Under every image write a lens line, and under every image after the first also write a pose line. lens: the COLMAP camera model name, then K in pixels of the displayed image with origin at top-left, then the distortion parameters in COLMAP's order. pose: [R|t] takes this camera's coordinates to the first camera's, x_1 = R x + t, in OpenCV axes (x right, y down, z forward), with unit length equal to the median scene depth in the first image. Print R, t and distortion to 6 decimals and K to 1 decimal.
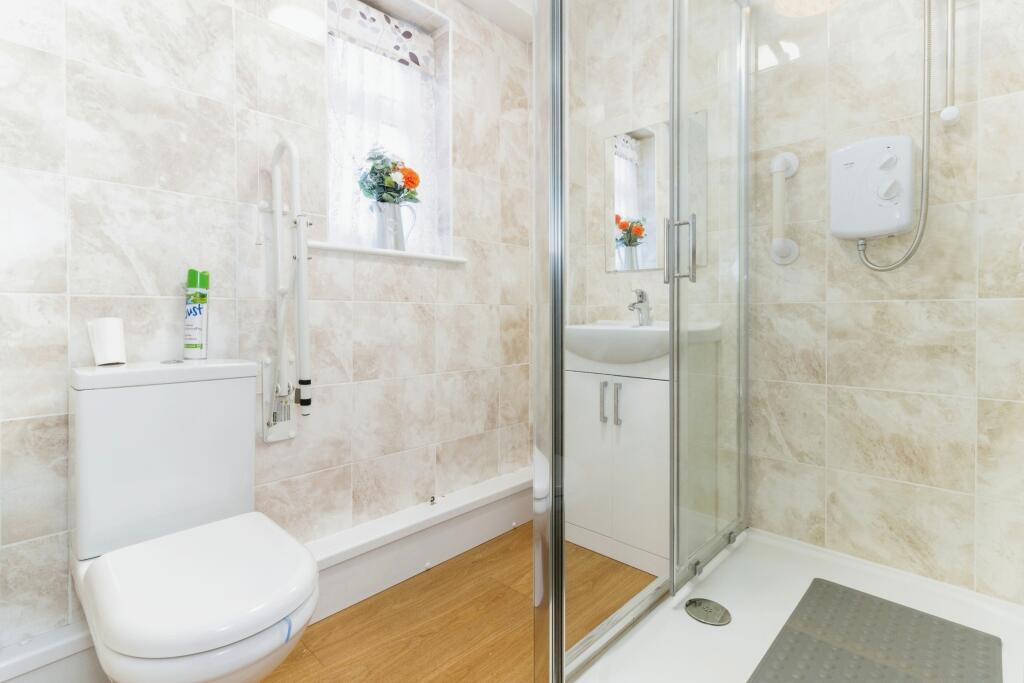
lens RADIAL K [[485.7, 0, 513.6], [0, 485.7, 325.2], [0, 0, 1]] dist [0.010465, 0.000032]
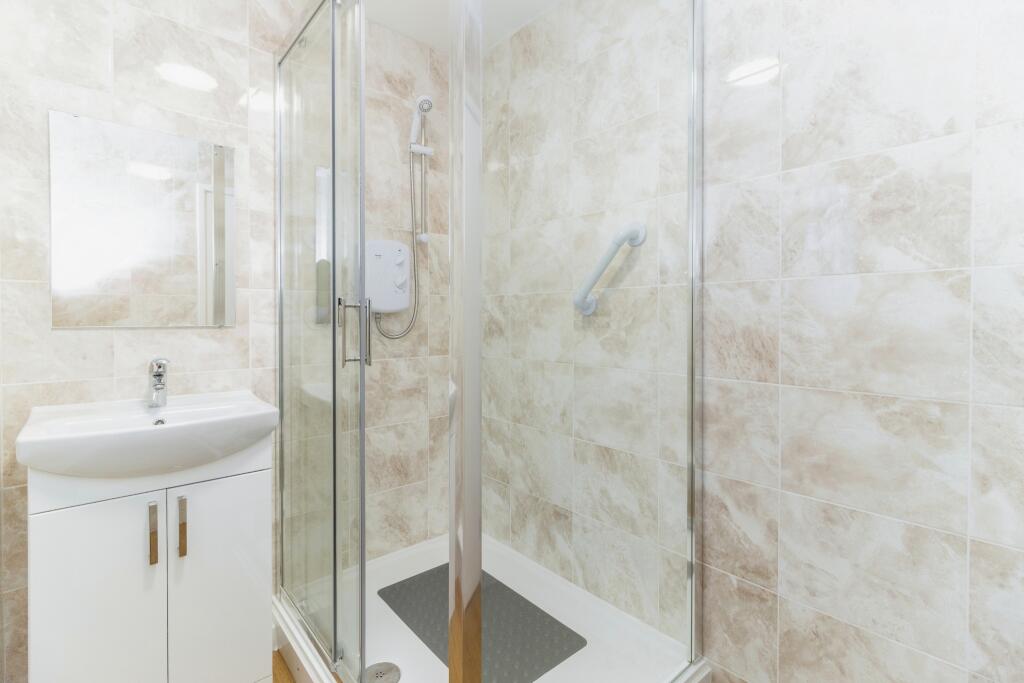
lens RADIAL K [[485.7, 0, 513.6], [0, 485.7, 325.2], [0, 0, 1]] dist [0.010465, 0.000032]
pose [[0.080622, -0.022908, 0.996481, -0.563168], [0.015601, 0.999642, 0.021719, -0.173670], [-0.996623, 0.013795, 0.080950, 0.558843]]
